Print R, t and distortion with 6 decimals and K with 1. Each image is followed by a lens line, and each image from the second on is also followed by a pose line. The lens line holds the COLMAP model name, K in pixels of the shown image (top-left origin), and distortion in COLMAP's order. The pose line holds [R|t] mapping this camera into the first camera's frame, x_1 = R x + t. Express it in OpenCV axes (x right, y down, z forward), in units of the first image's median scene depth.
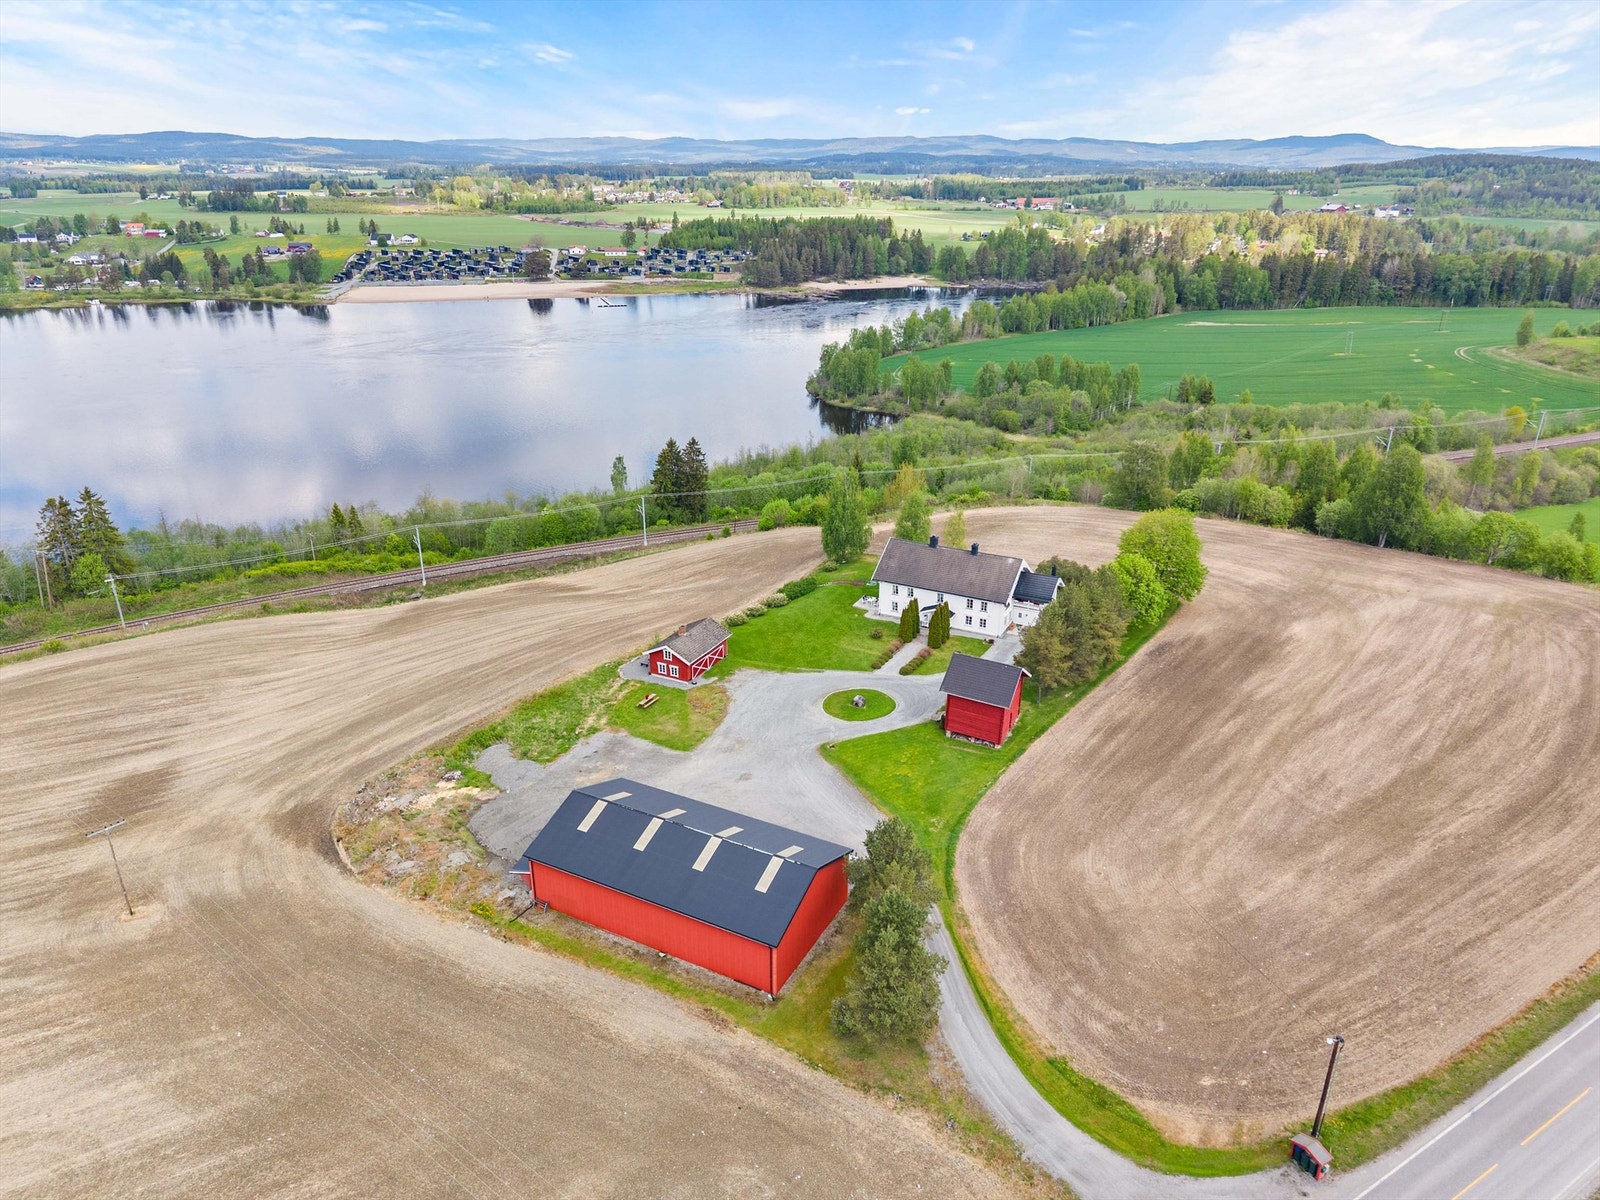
lens RADIAL K [[1064.0, 0, 800.0], [0, 1064.0, 600.0], [0, 0, 1]] dist [0.048488, -0.063228]
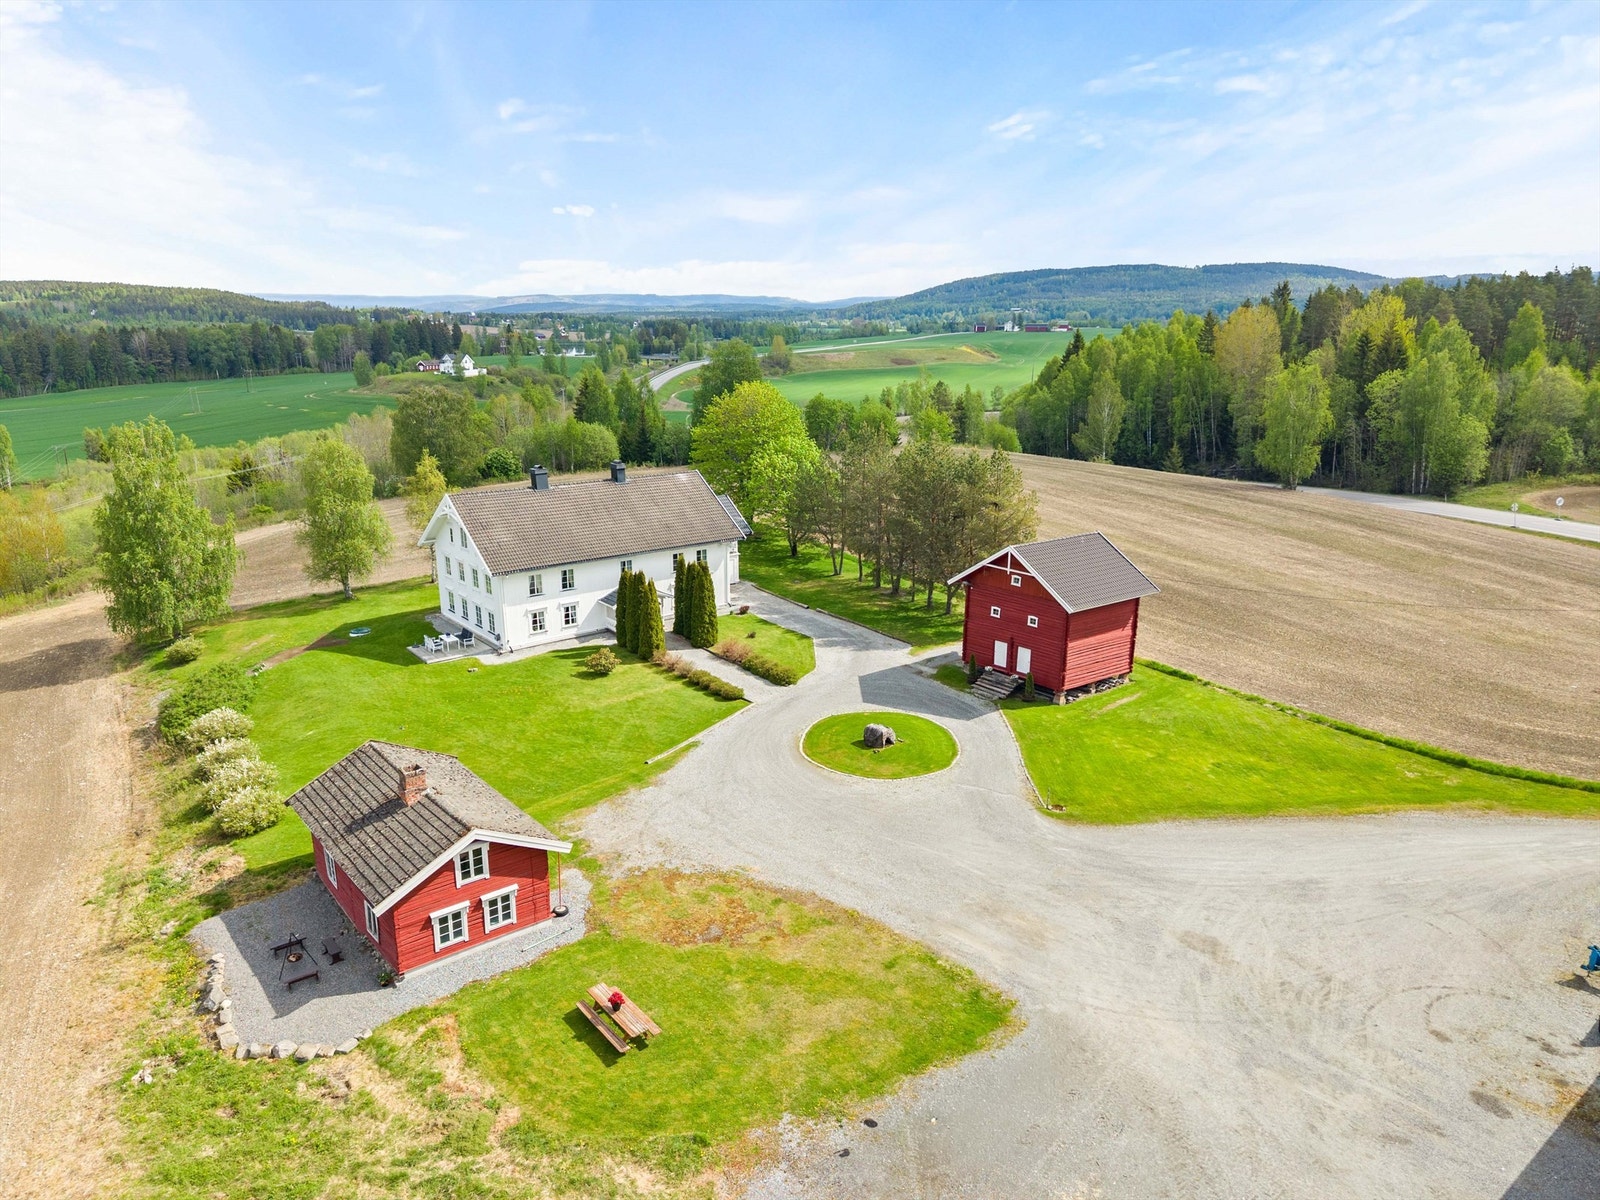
lens RADIAL K [[1064.0, 0, 800.0], [0, 1064.0, 600.0], [0, 0, 1]] dist [0.048488, -0.063228]
pose [[0.400049, -0.237790, 0.885108, -0.072521], [0.346324, 0.933371, 0.094225, -0.001926], [-0.848540, 0.268839, 0.455747, 0.179007]]
